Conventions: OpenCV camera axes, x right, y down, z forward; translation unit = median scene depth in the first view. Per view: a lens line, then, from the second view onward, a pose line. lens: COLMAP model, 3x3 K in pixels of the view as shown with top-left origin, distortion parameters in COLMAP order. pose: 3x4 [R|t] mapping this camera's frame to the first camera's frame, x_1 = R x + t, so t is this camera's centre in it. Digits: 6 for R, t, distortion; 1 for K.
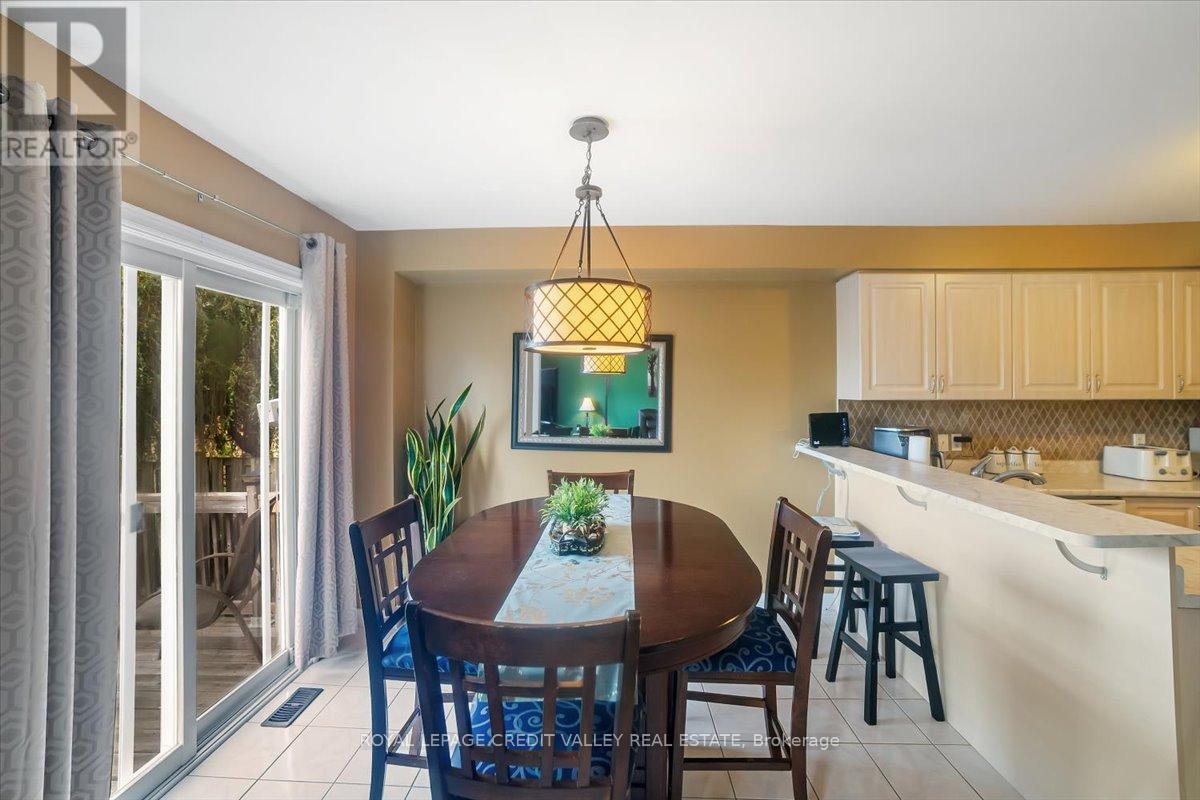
lens RADIAL K [[493.0, 0, 610.1], [0, 493.0, 393.1], [0, 0, 1]] dist [-0.024777, 0.005449]
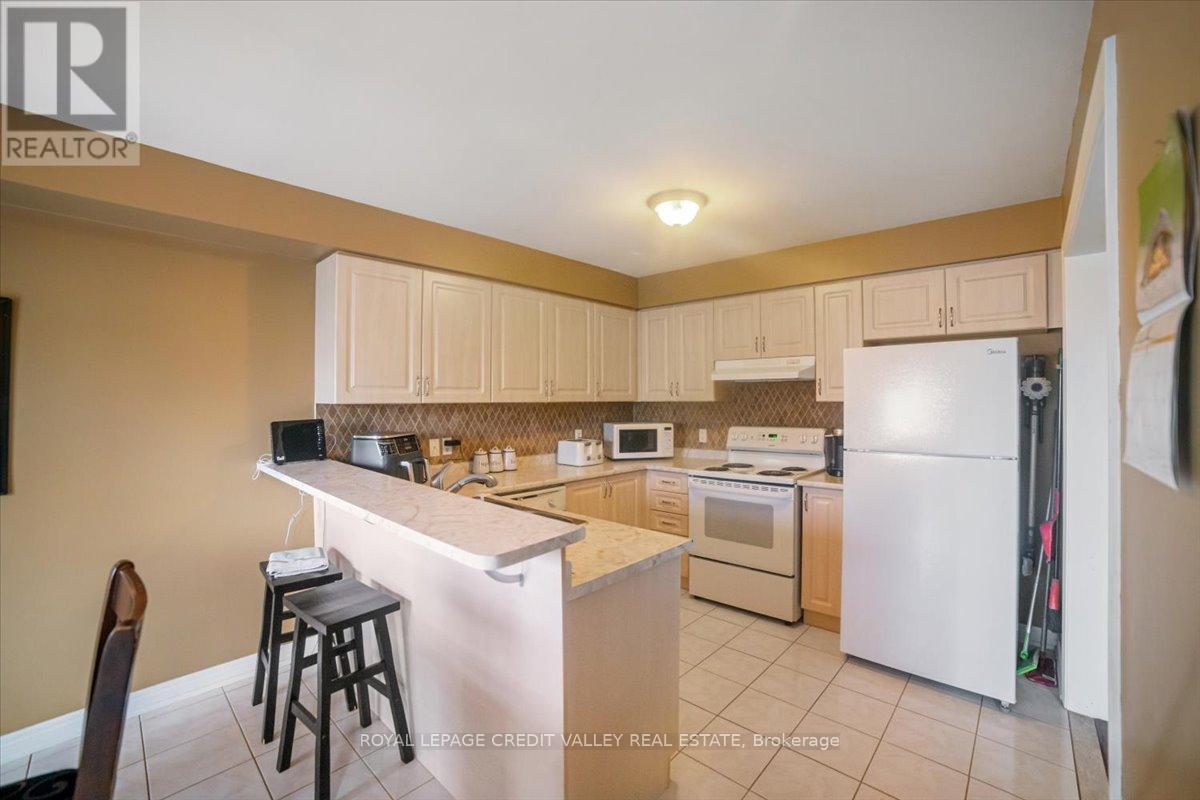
lens RADIAL K [[493.0, 0, 609.5], [0, 493.0, 399.1], [0, 0, 1]] dist [-0.024777, 0.005449]
pose [[0.653484, 0.001172, 0.756940, 0.180661], [-0.001534, 0.999999, -0.000225, 0.005483], [-0.756939, -0.001014, 0.653485, 0.102413]]
